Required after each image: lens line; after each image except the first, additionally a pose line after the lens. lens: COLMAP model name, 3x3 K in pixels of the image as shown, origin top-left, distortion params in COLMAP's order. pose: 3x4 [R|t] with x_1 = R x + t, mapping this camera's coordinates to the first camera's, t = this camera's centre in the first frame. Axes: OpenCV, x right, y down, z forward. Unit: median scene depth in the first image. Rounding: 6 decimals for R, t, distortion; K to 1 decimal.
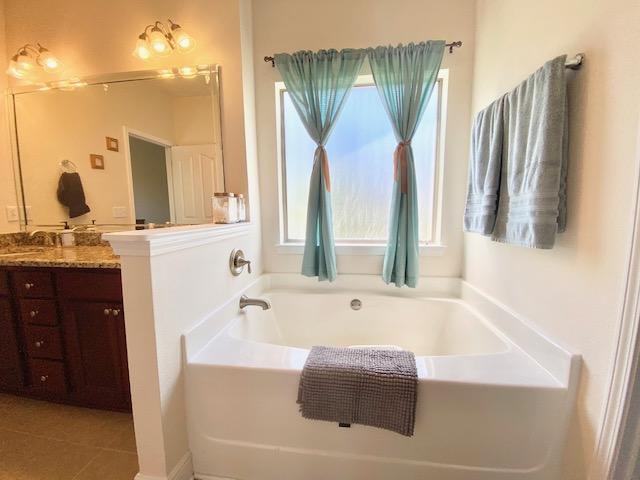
lens RADIAL K [[257.8, 0, 320.0], [0, 257.8, 240.0], [0, 0, 1]] dist [0.002563, -0.013277]
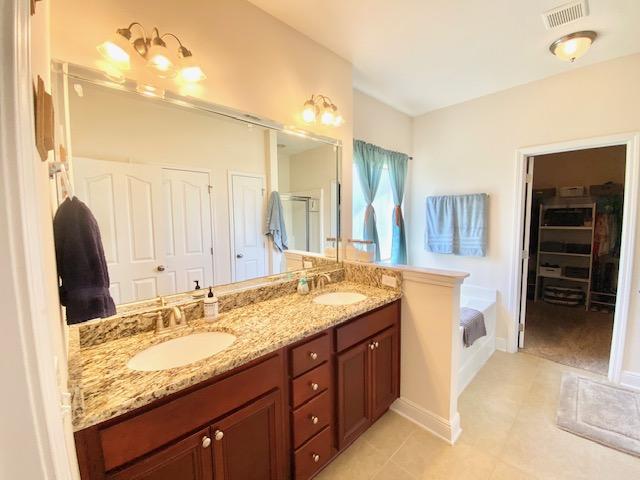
lens RADIAL K [[257.8, 0, 320.0], [0, 257.8, 240.0], [0, 0, 1]] dist [0.002563, -0.013277]
pose [[0.650148, -0.056538, 0.757702, -1.450462], [0.102146, 0.994679, -0.013426, -0.175120], [-0.752911, 0.086125, 0.652463, 0.278542]]
